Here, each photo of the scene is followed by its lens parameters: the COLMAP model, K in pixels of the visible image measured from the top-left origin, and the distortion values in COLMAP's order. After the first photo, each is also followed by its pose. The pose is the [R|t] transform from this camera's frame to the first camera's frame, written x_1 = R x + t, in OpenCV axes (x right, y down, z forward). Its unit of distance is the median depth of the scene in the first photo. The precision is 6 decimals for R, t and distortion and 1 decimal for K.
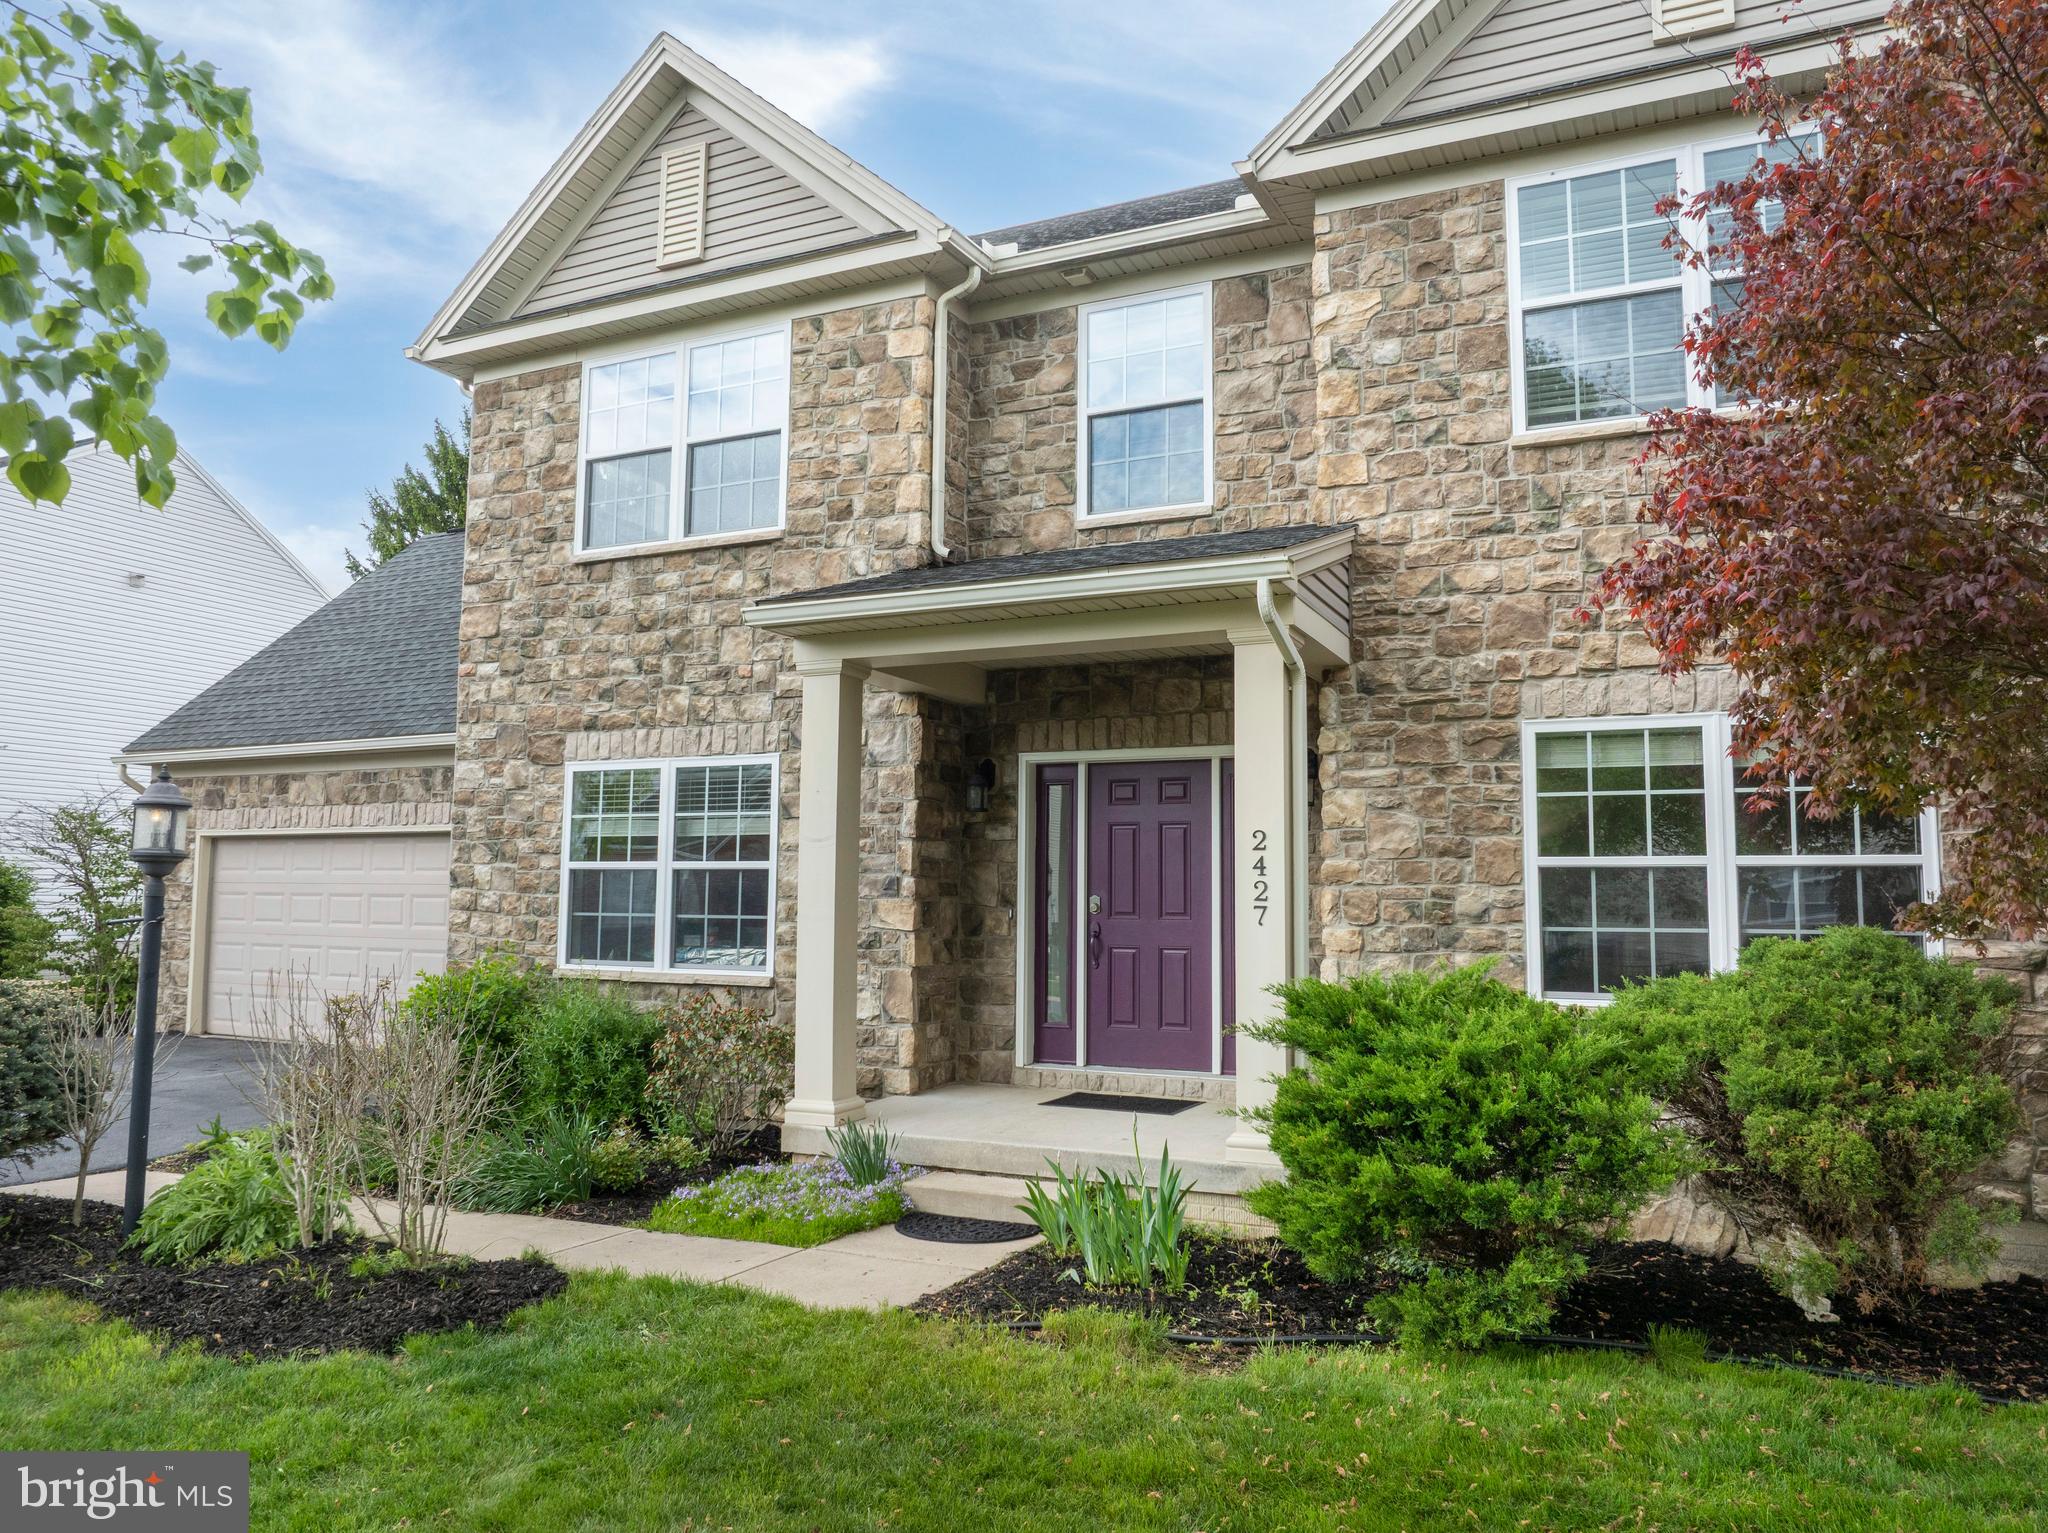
lens RADIAL K [[1431.5, 0, 1024.0], [0, 1431.5, 766.5], [0, 0, 1]] dist [-0.040827, 0.008350]
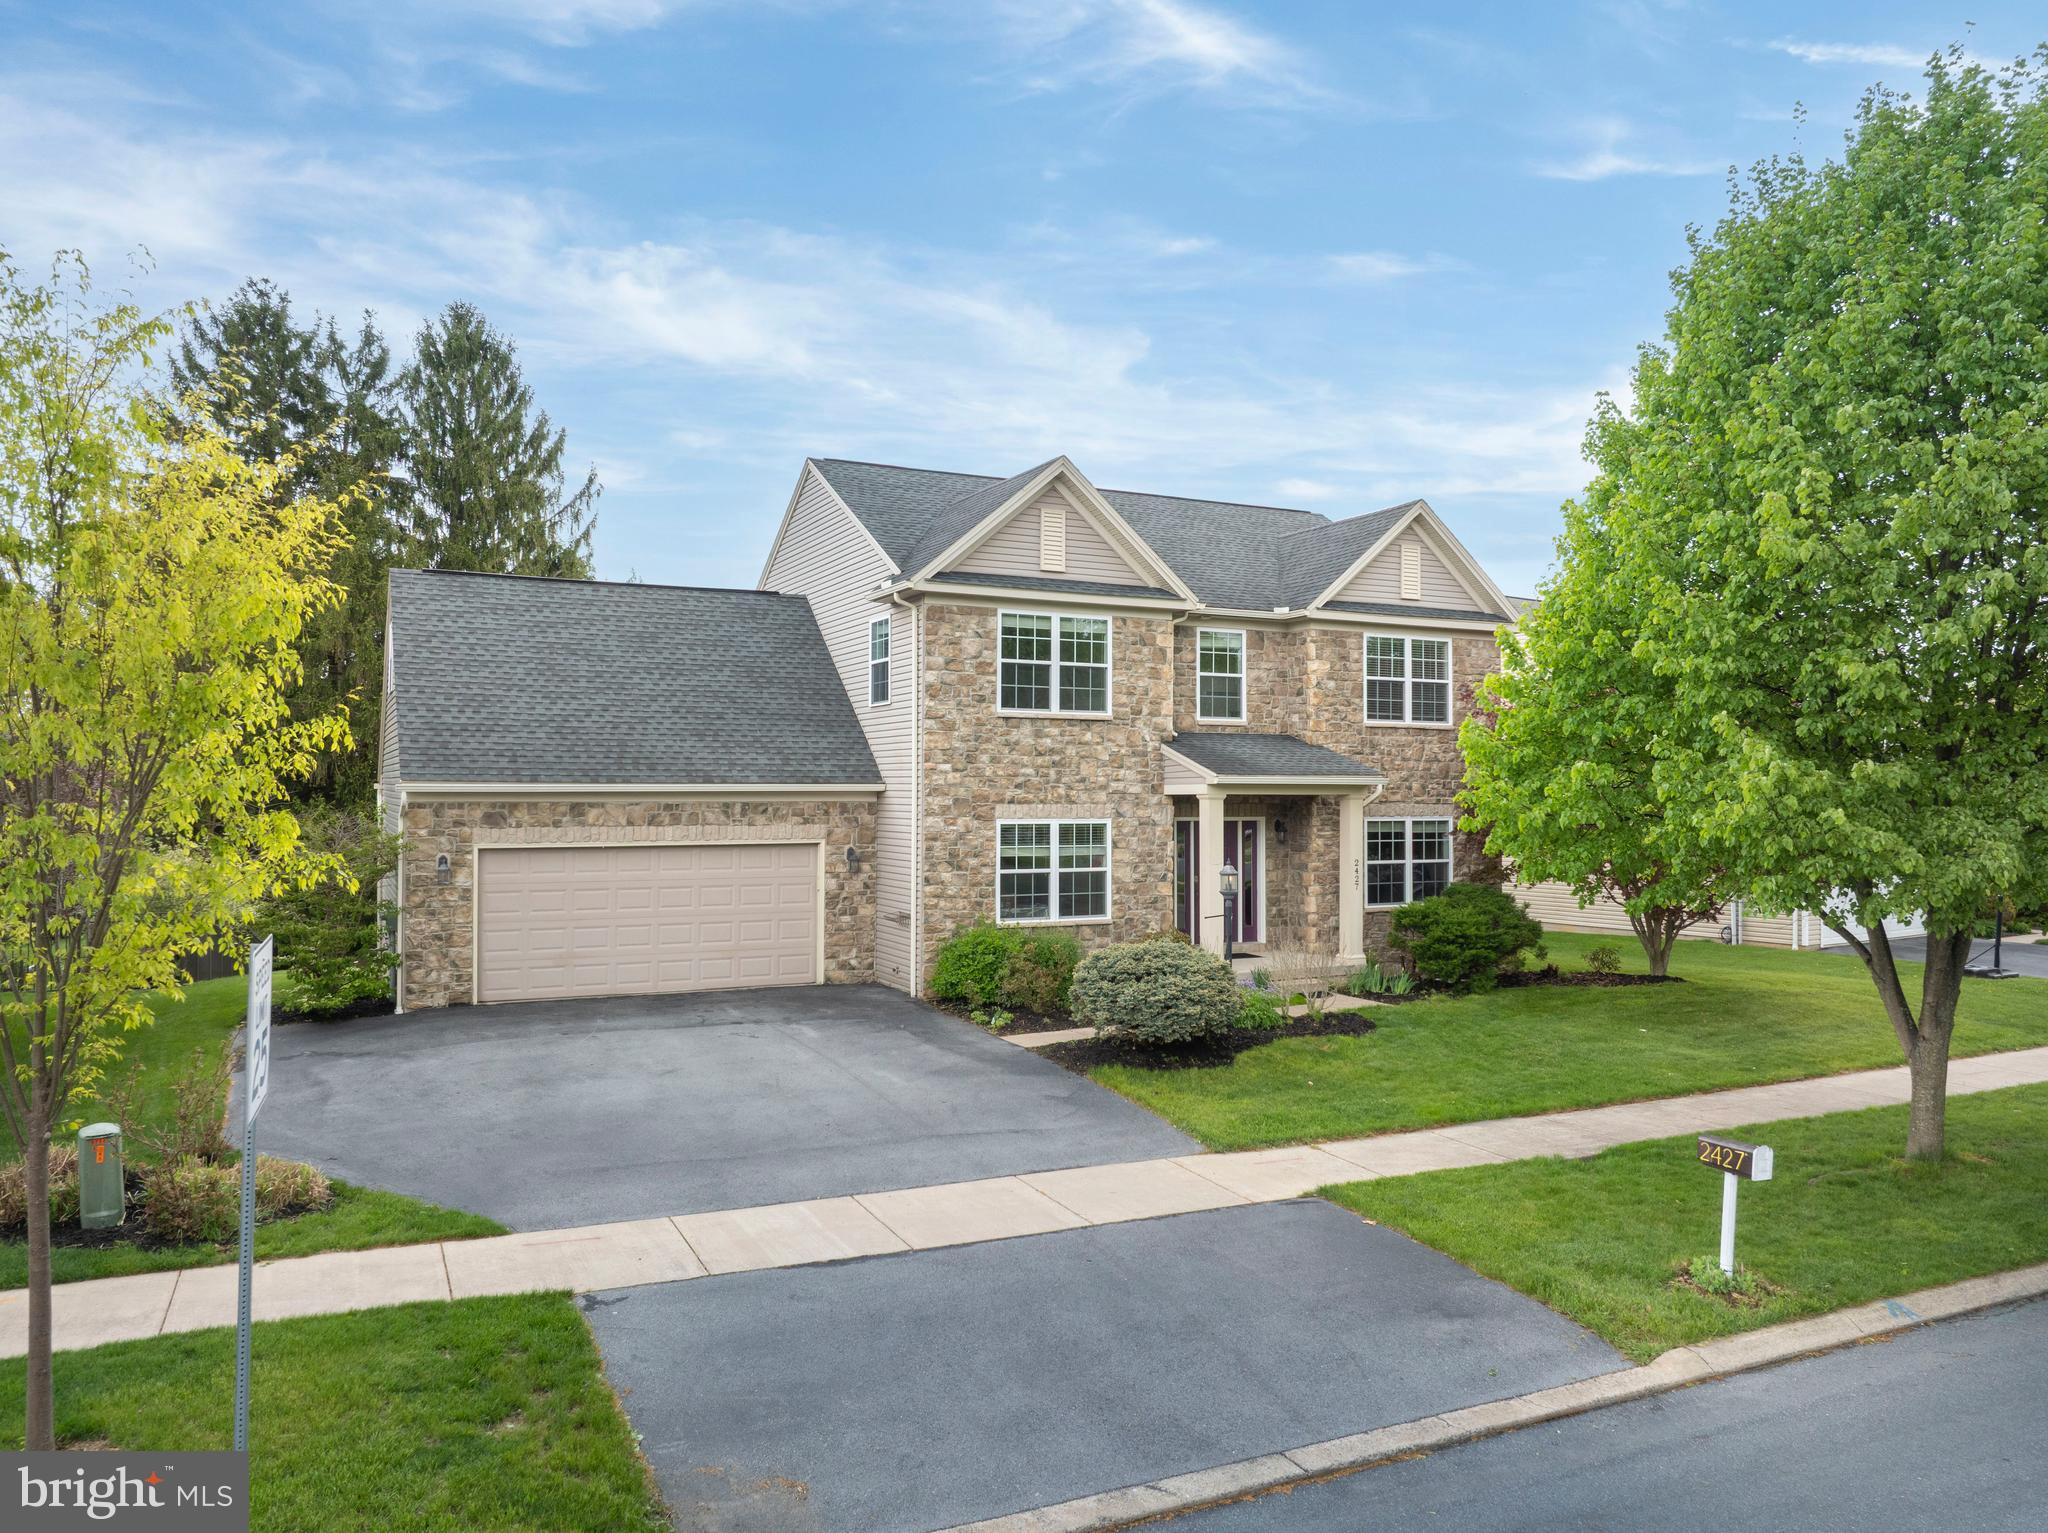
lens RADIAL K [[1431.5, 0, 1024.0], [0, 1431.5, 766.5], [0, 0, 1]] dist [-0.040827, 0.008350]
pose [[0.623320, 0.007258, 0.781933, -1.875324], [-0.069764, 0.996486, 0.046363, -0.172648], [-0.778848, -0.083450, 0.621636, -0.251297]]
